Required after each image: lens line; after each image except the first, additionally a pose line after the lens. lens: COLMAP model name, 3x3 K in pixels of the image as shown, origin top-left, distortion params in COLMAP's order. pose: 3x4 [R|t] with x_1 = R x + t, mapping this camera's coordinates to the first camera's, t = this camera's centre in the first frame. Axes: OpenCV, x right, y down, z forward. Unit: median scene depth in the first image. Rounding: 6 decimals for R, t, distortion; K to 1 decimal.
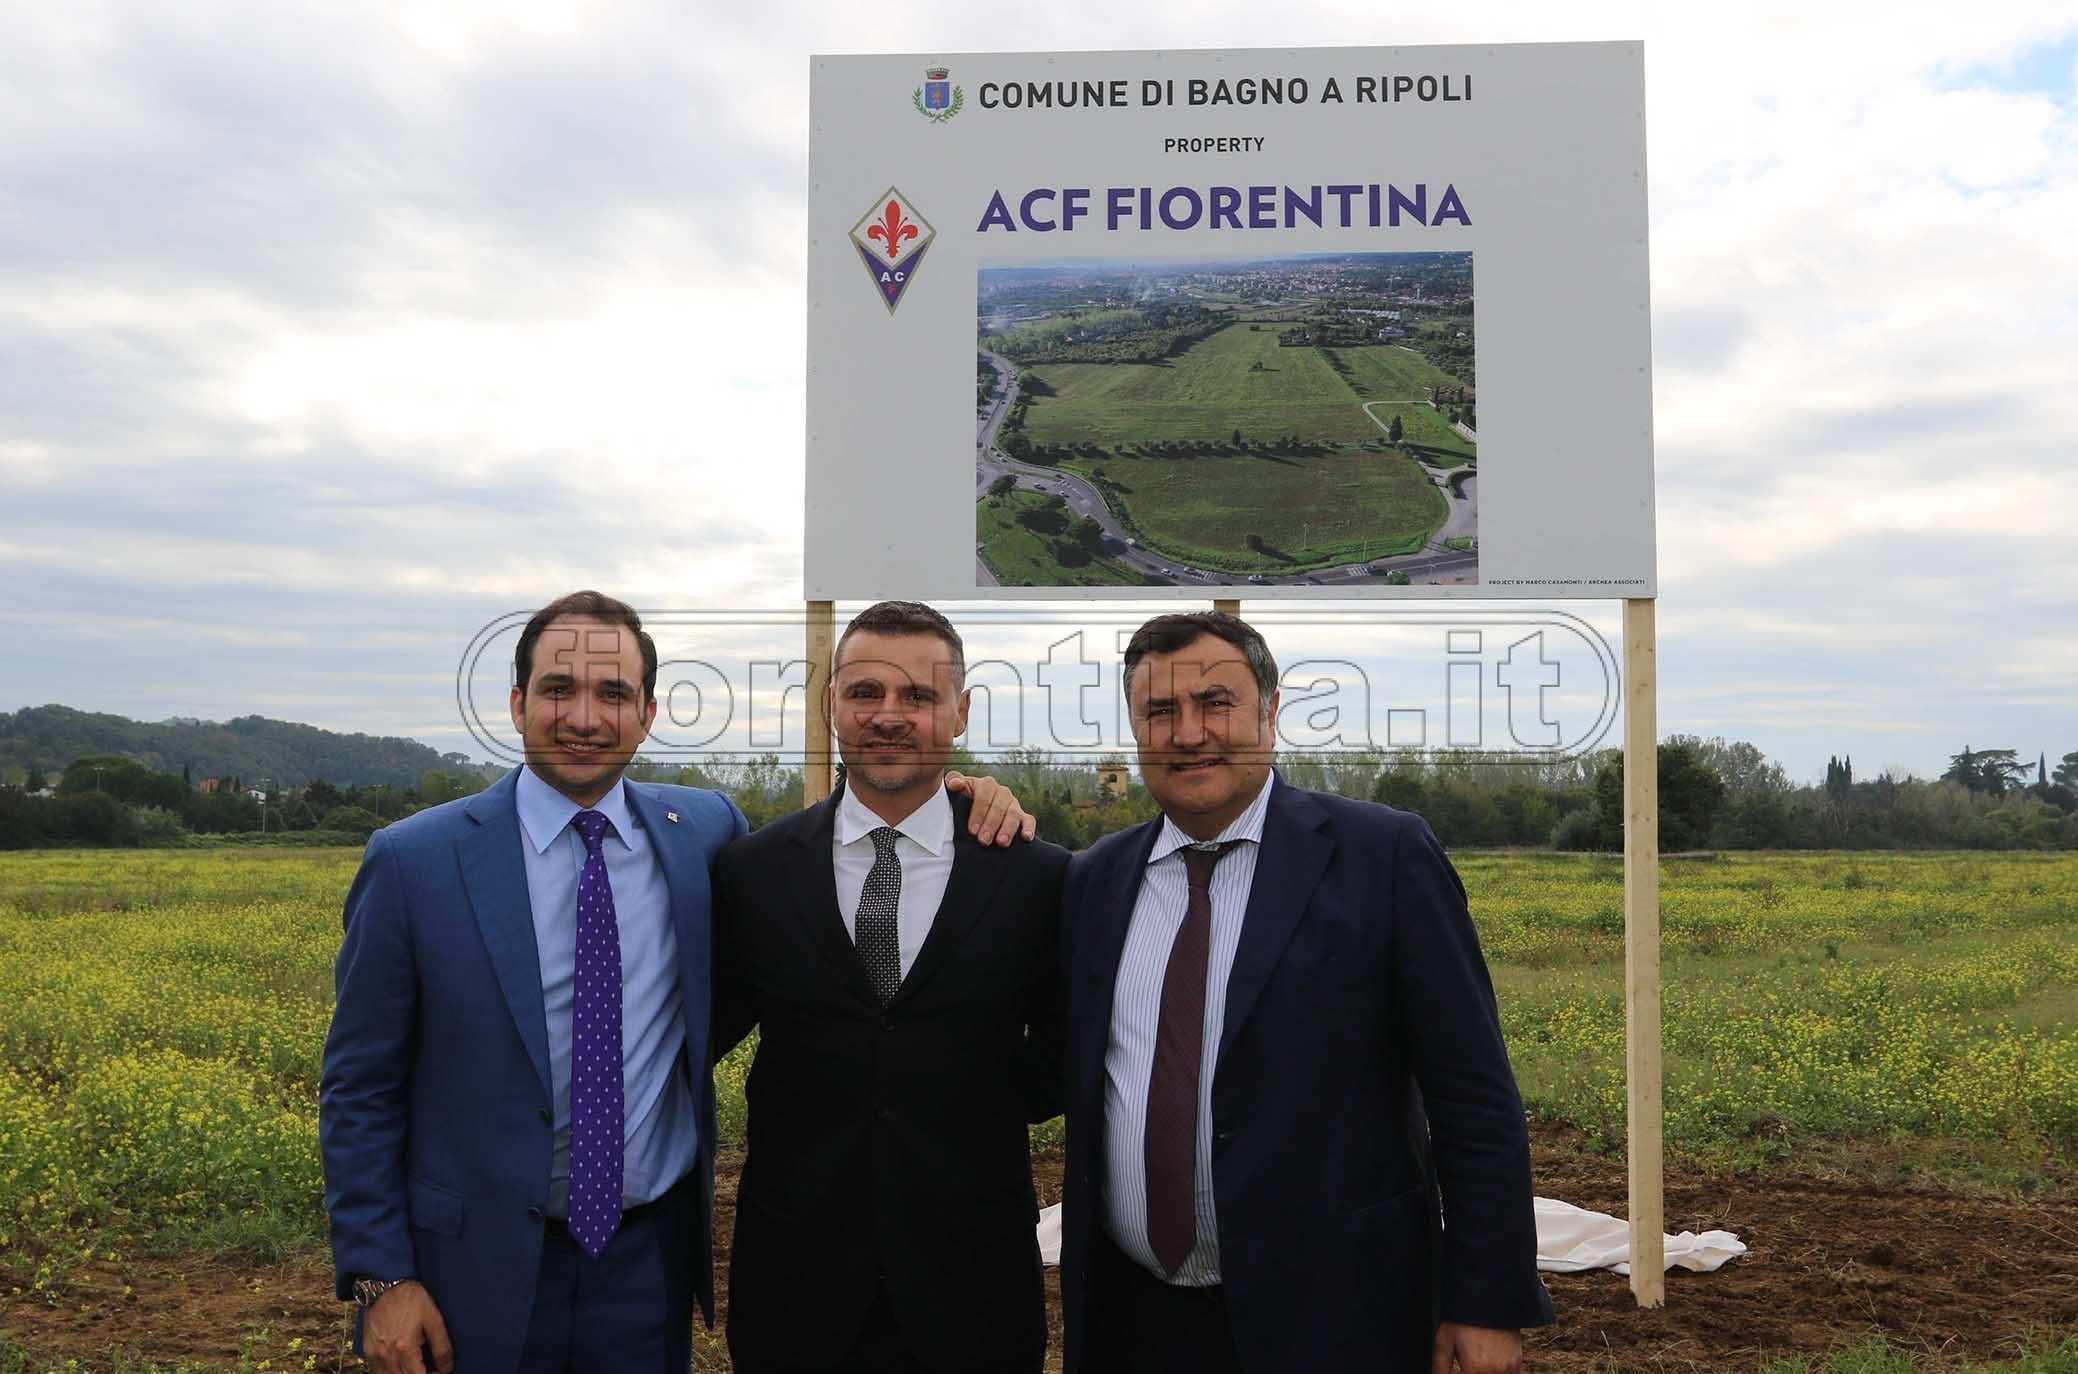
lens RADIAL K [[2185.4, 0, 1034.0], [0, 2185.4, 611.9], [0, 0, 1]] dist [-0.010450, 0.000000]
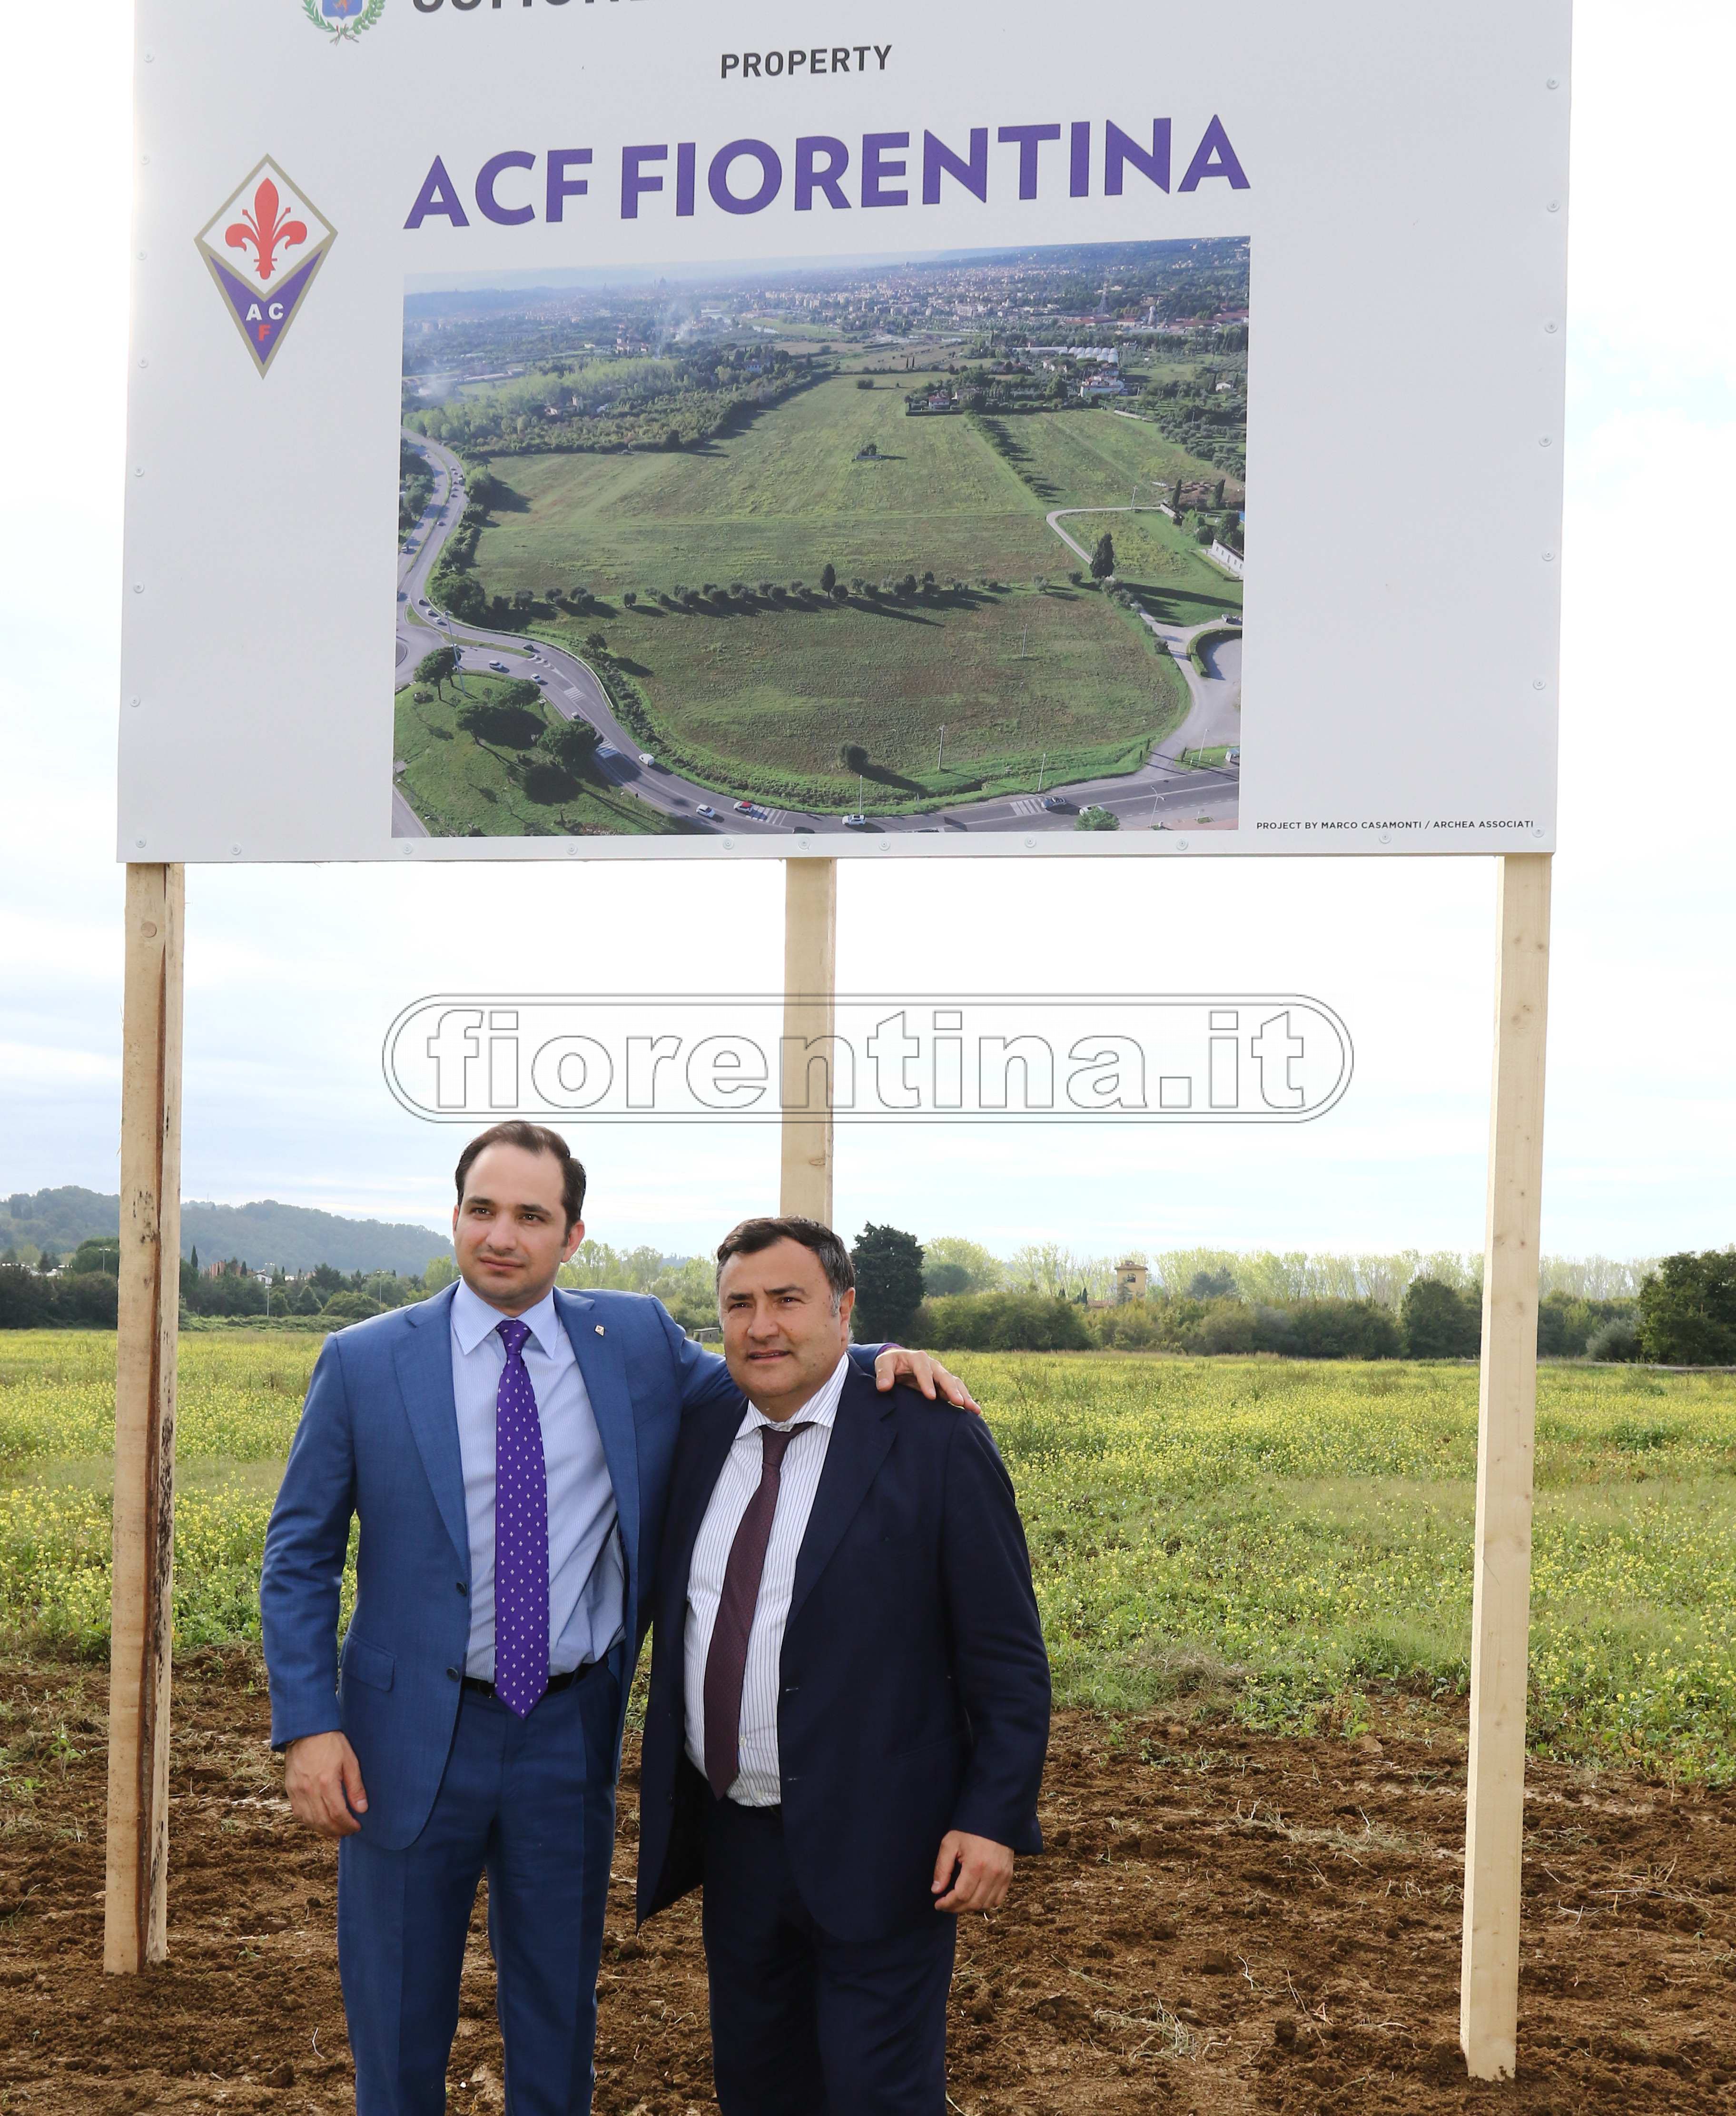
lens RADIAL K [[2248.5, 0, 877.6], [0, 2248.5, 1304.1], [0, 0, 1]] dist [-0.000848, 0.000000]
pose [[0.996725, 0.018954, -0.078608, 0.154053], [-0.011937, 0.995978, 0.088800, 0.058388], [0.079975, -0.087571, 0.992943, 0.387429]]
